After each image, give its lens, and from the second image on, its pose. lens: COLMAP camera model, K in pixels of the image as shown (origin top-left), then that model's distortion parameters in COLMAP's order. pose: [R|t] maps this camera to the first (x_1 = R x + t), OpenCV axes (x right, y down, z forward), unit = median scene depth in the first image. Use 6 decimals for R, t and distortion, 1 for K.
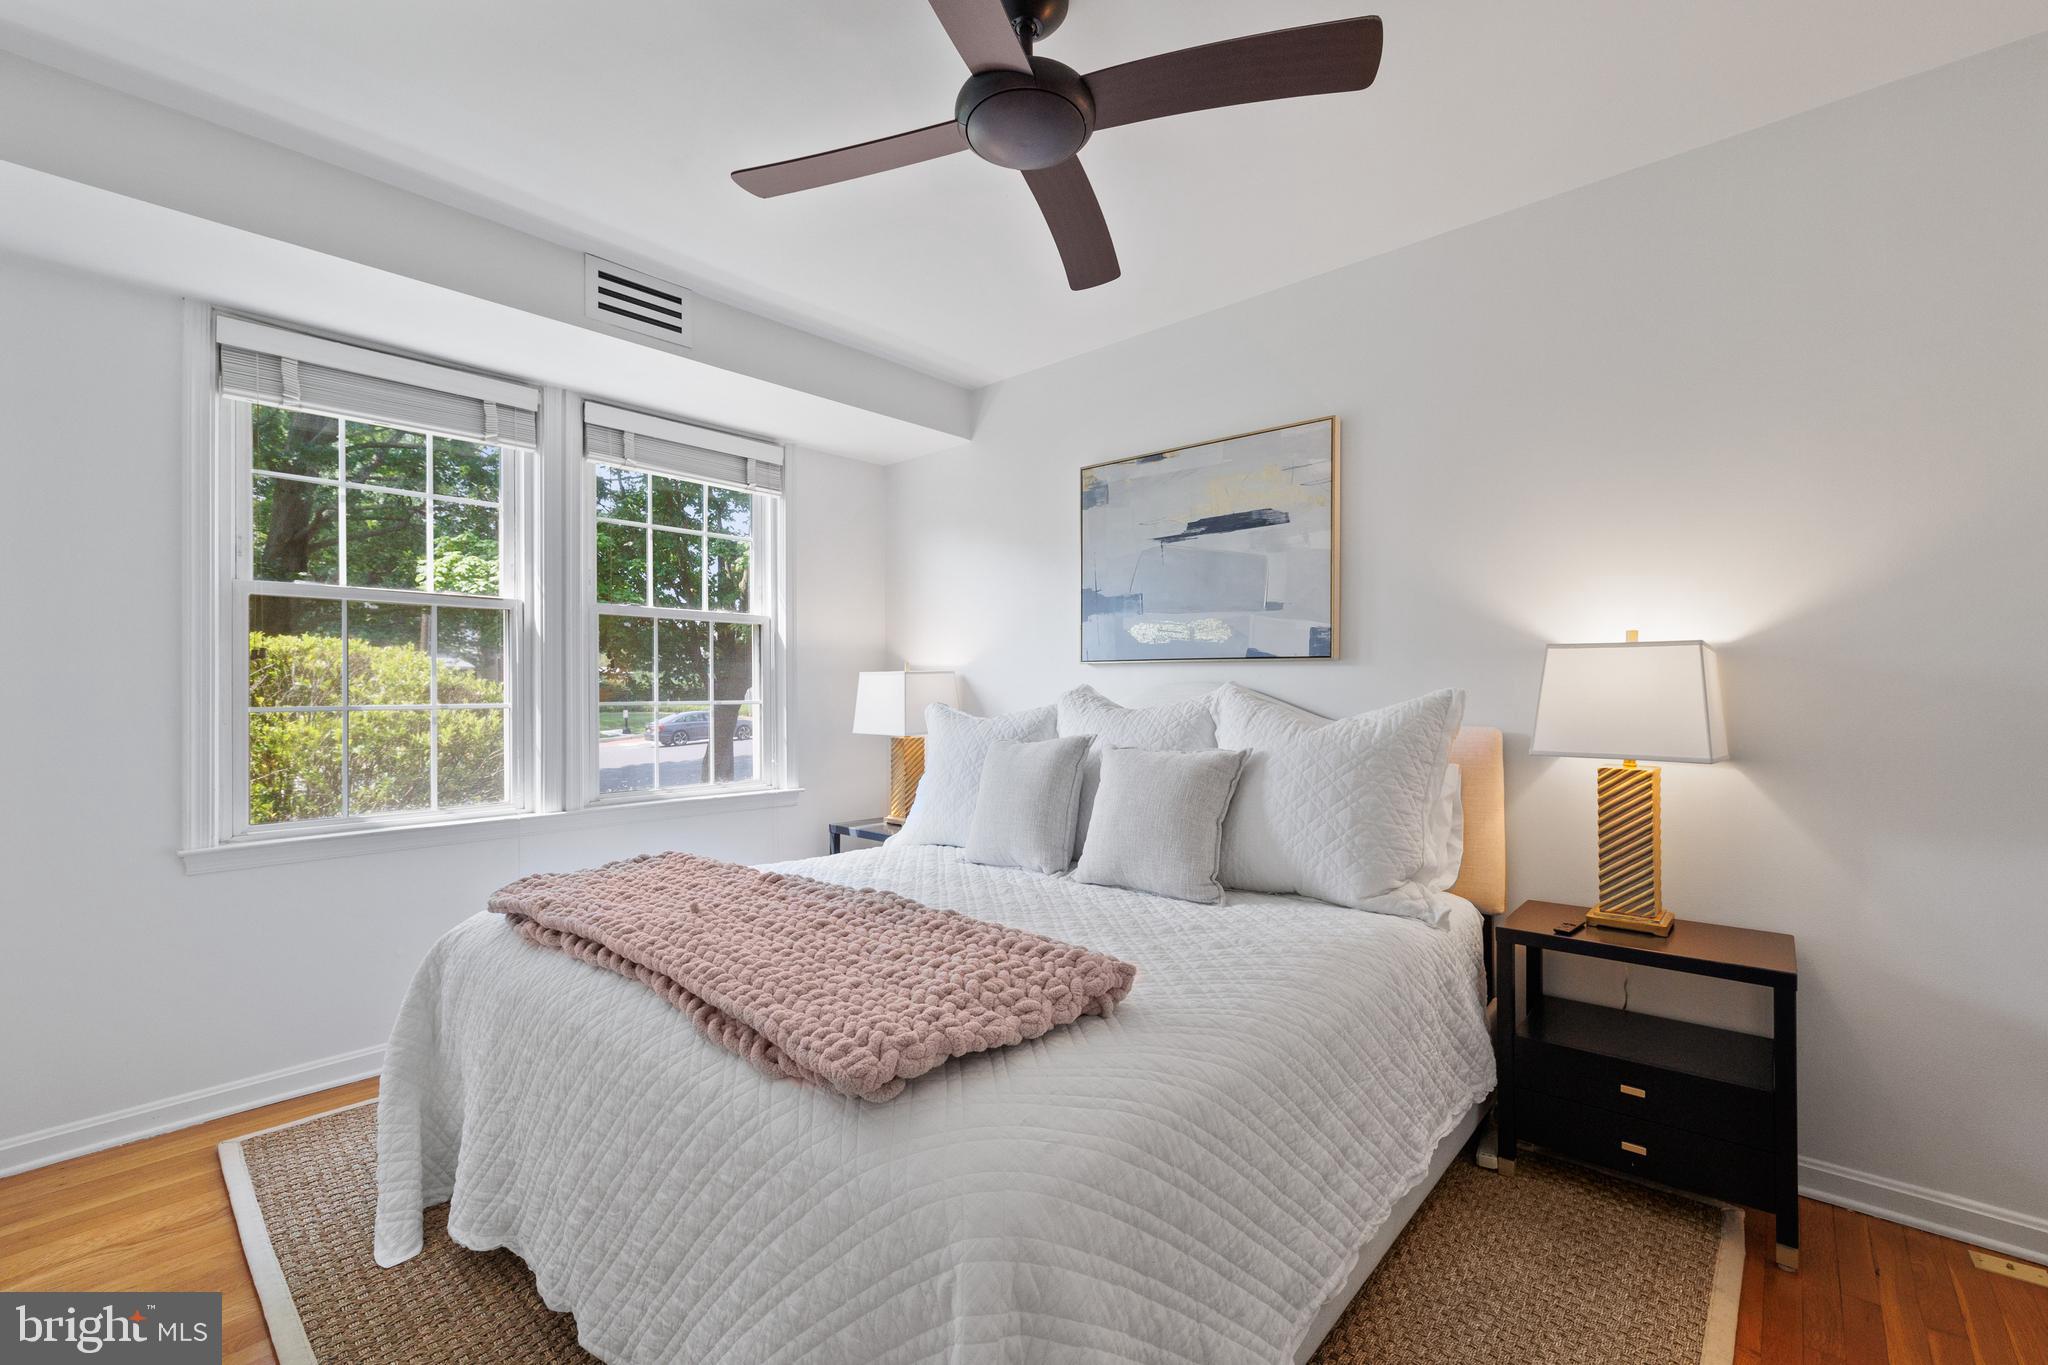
lens RADIAL K [[872.3, 0, 1023.0], [0, 872.3, 691.4], [0, 0, 1]] dist [0.000988, 0.000006]
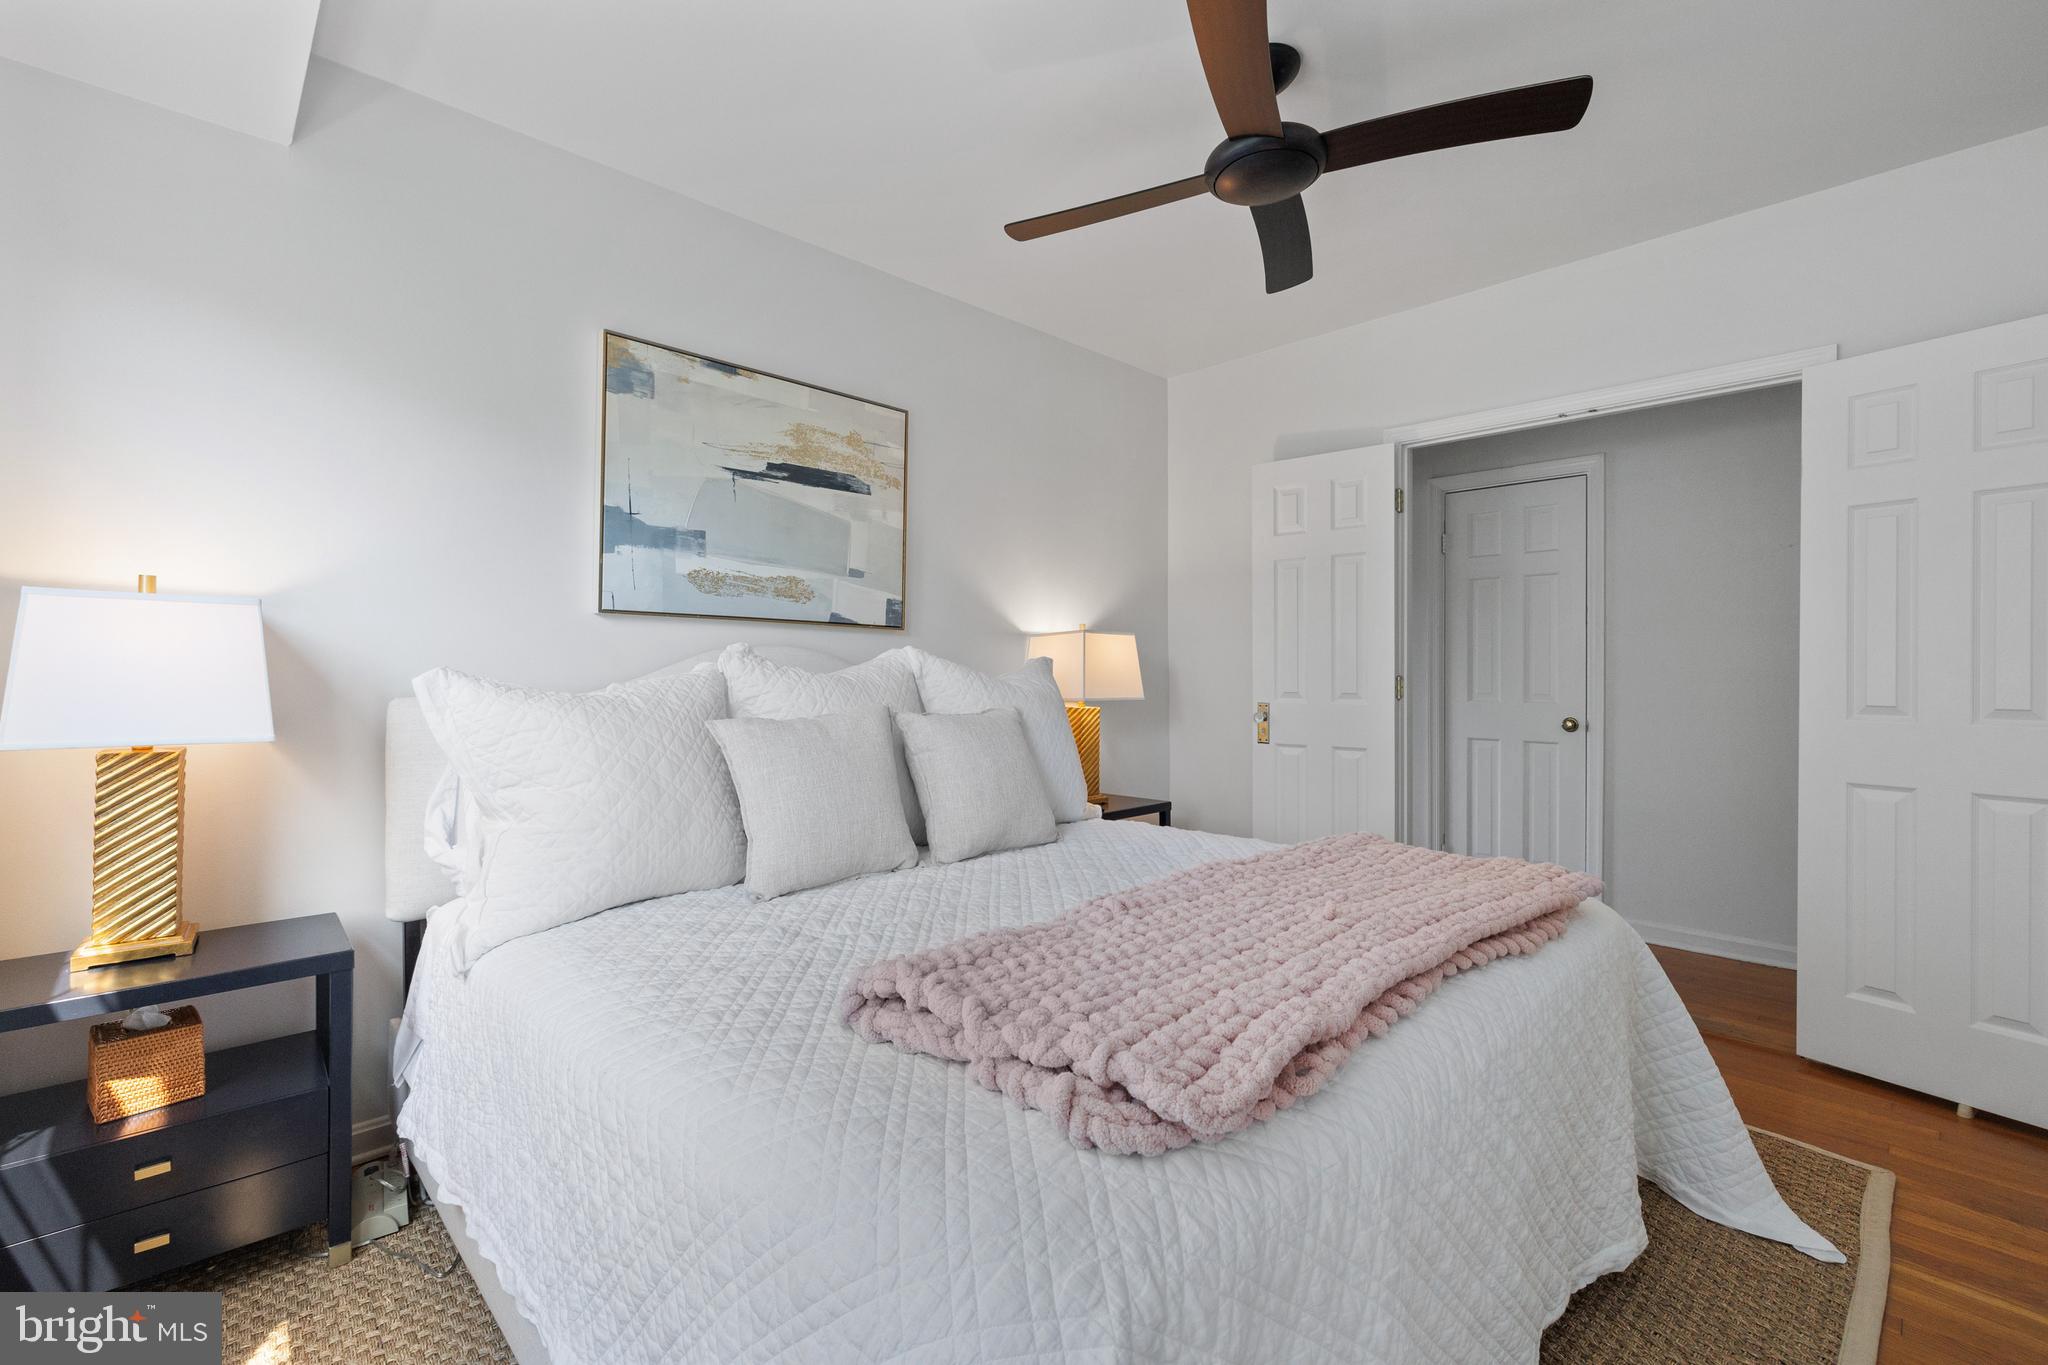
lens RADIAL K [[872.3, 0, 1024.5], [0, 872.3, 681.5], [0, 0, 1]] dist [0.000988, 0.000006]
pose [[0.083452, -0.001686, 0.996510, -0.696438], [0.001068, 0.999998, 0.001602, 0.025590], [-0.996511, 0.000931, 0.083454, 0.715046]]
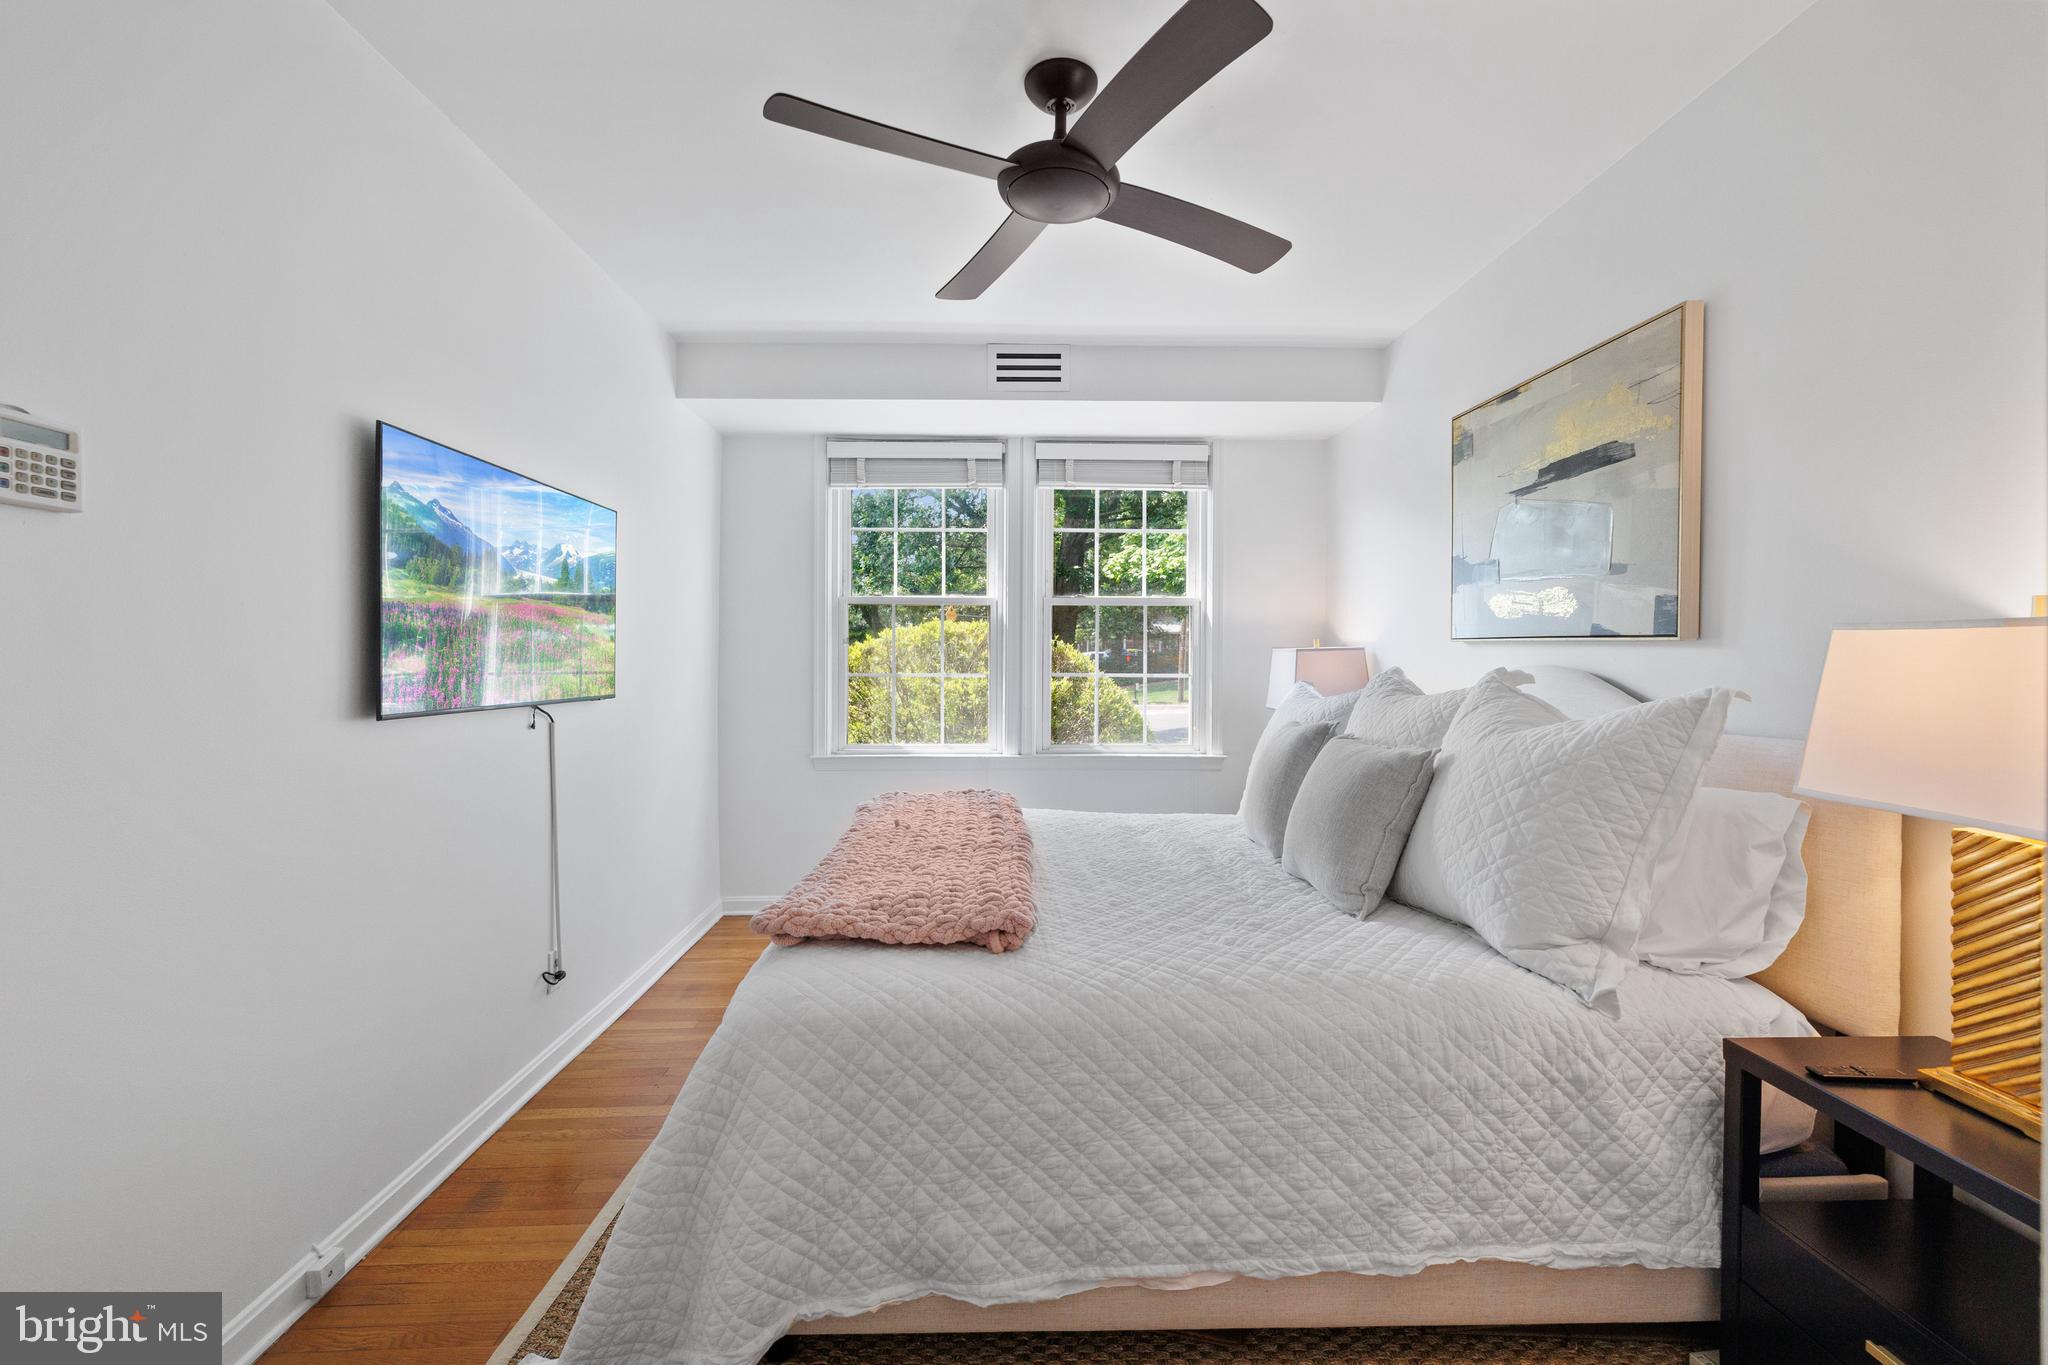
lens RADIAL K [[872.3, 0, 1021.4], [0, 872.3, 665.0], [0, 0, 1]] dist [0.000988, 0.000006]
pose [[0.685104, 0.015563, -0.728279, 0.482358], [-0.006416, 0.999862, 0.015330, -0.021878], [0.728417, -0.005830, 0.685109, 0.095855]]
